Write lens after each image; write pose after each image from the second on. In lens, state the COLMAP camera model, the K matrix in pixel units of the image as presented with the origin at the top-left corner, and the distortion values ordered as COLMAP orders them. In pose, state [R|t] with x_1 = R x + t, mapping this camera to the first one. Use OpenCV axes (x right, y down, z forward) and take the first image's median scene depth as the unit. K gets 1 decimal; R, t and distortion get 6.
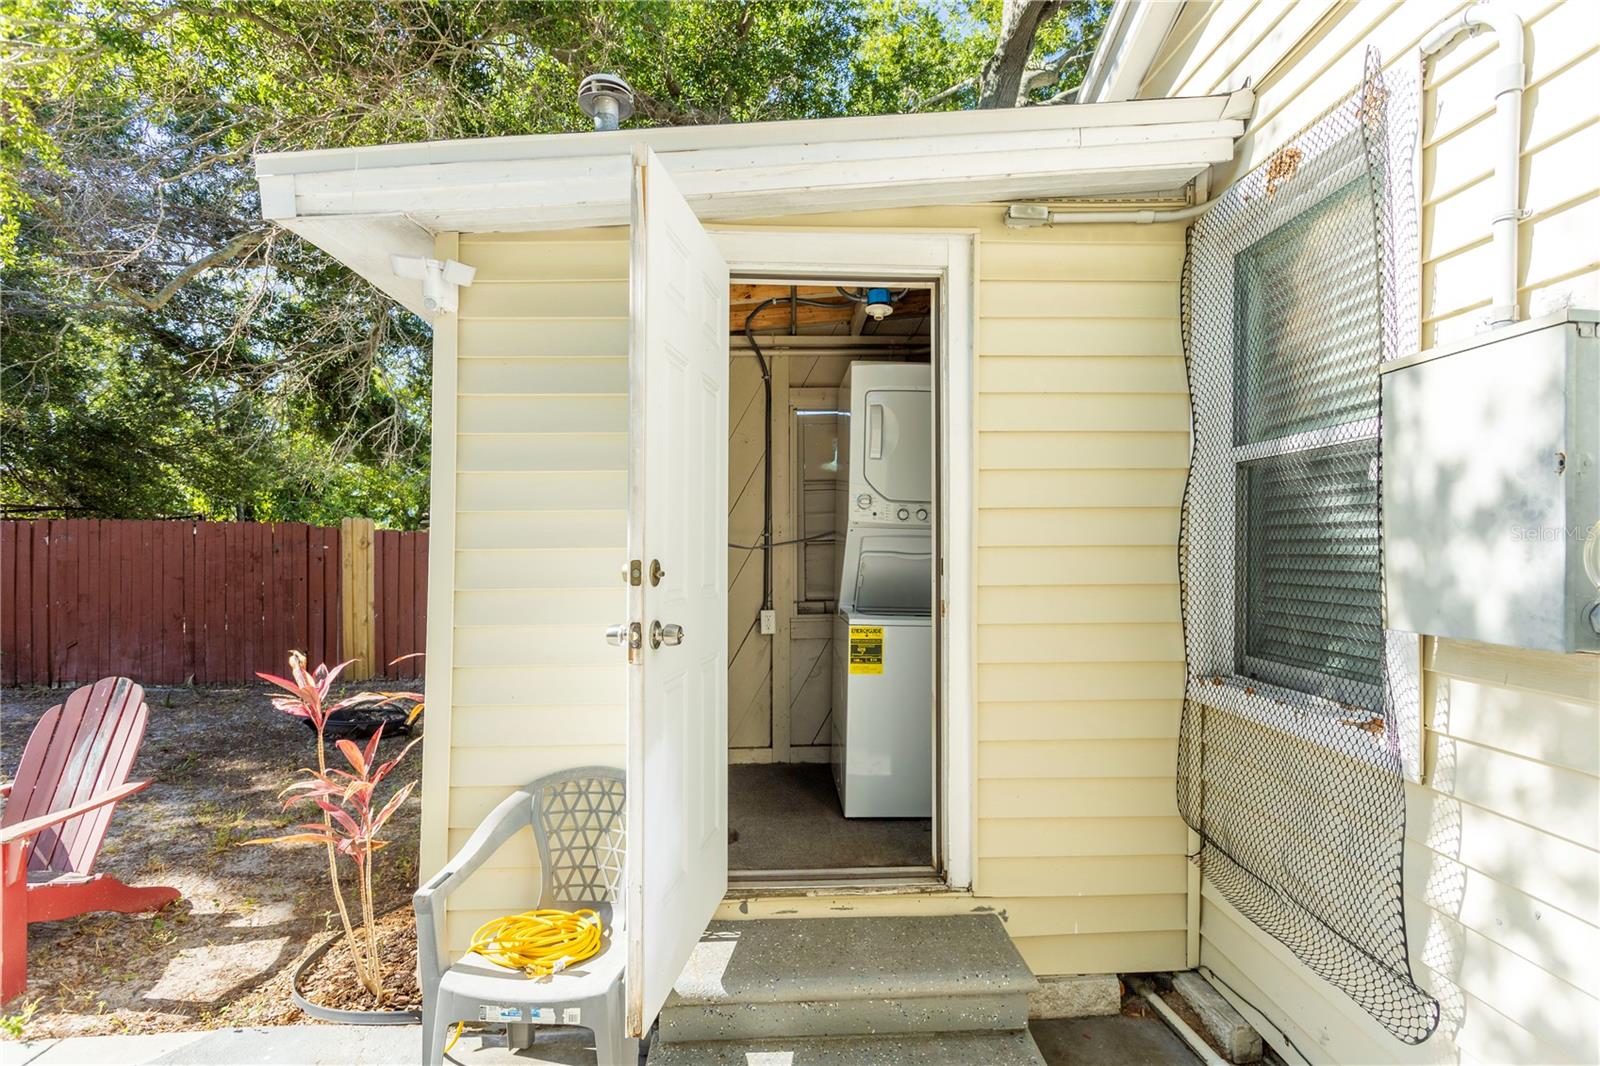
lens RADIAL K [[756.1, 0, 802.1], [0, 756.1, 532.9], [0, 0, 1]] dist [0.002081, 0.000666]
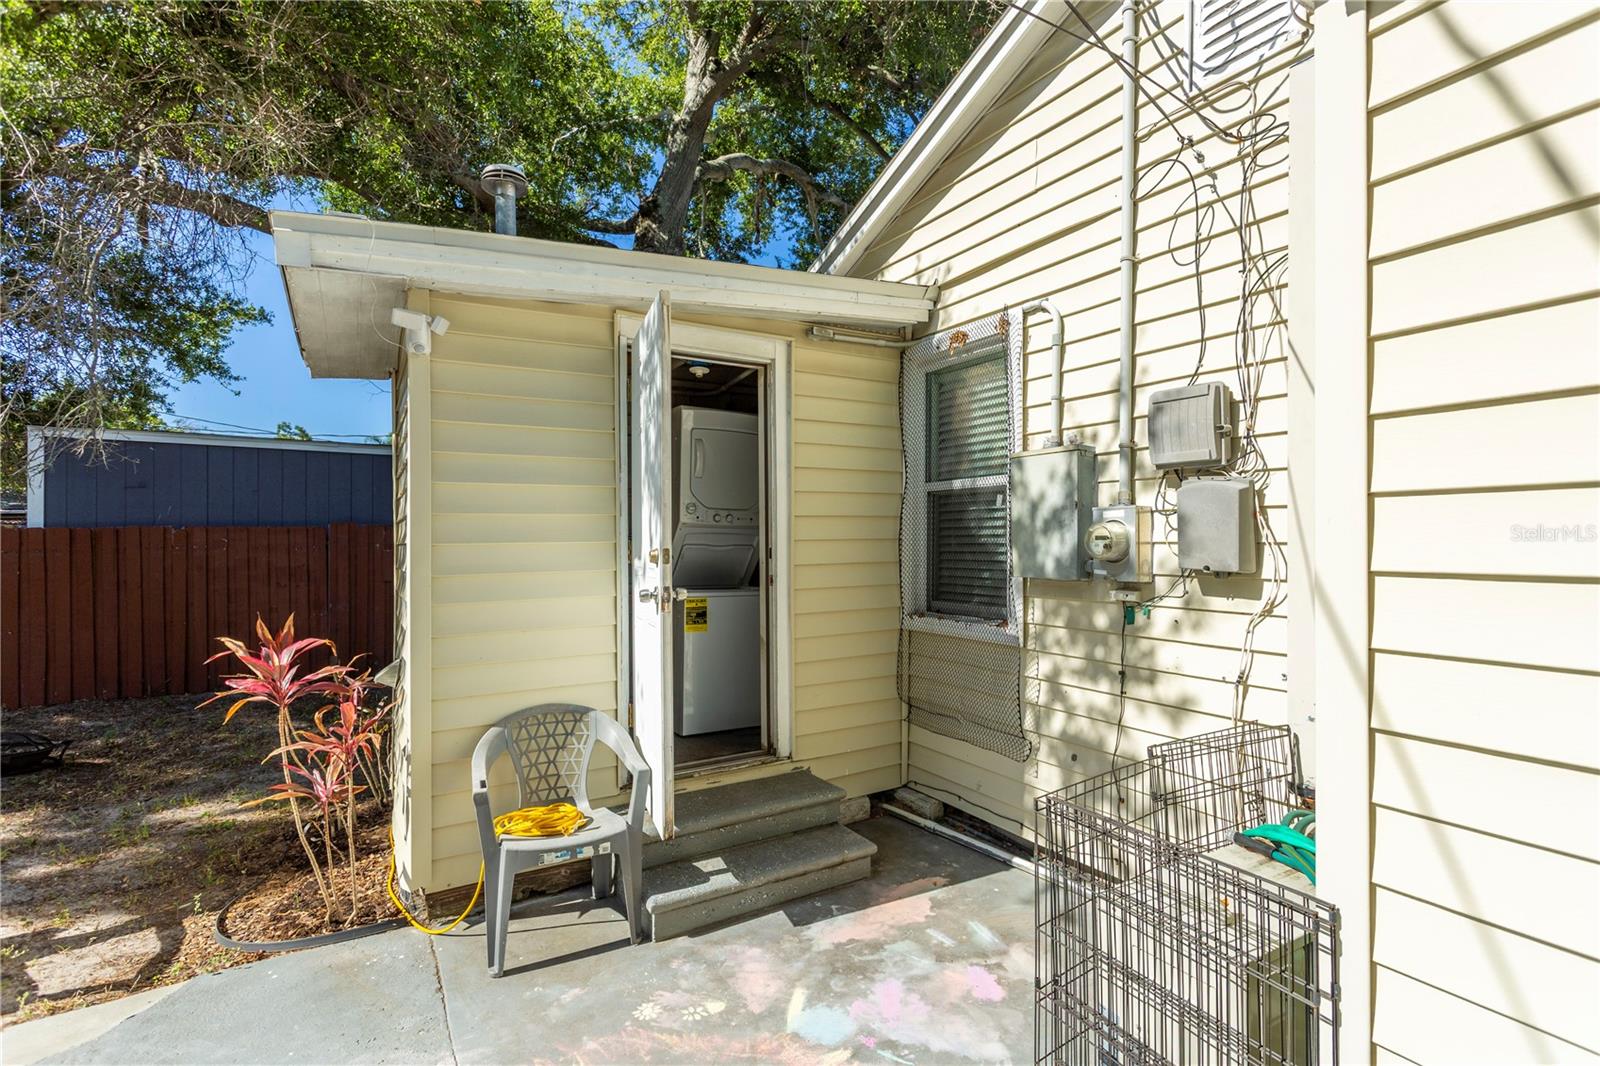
lens RADIAL K [[756.1, 0, 802.1], [0, 756.1, 532.9], [0, 0, 1]] dist [0.002081, 0.000666]
pose [[0.876197, 0.000186, 0.481954, -0.518604], [-0.002018, 0.999993, 0.003283, -0.001895], [-0.481949, -0.003849, 0.876191, -0.394168]]
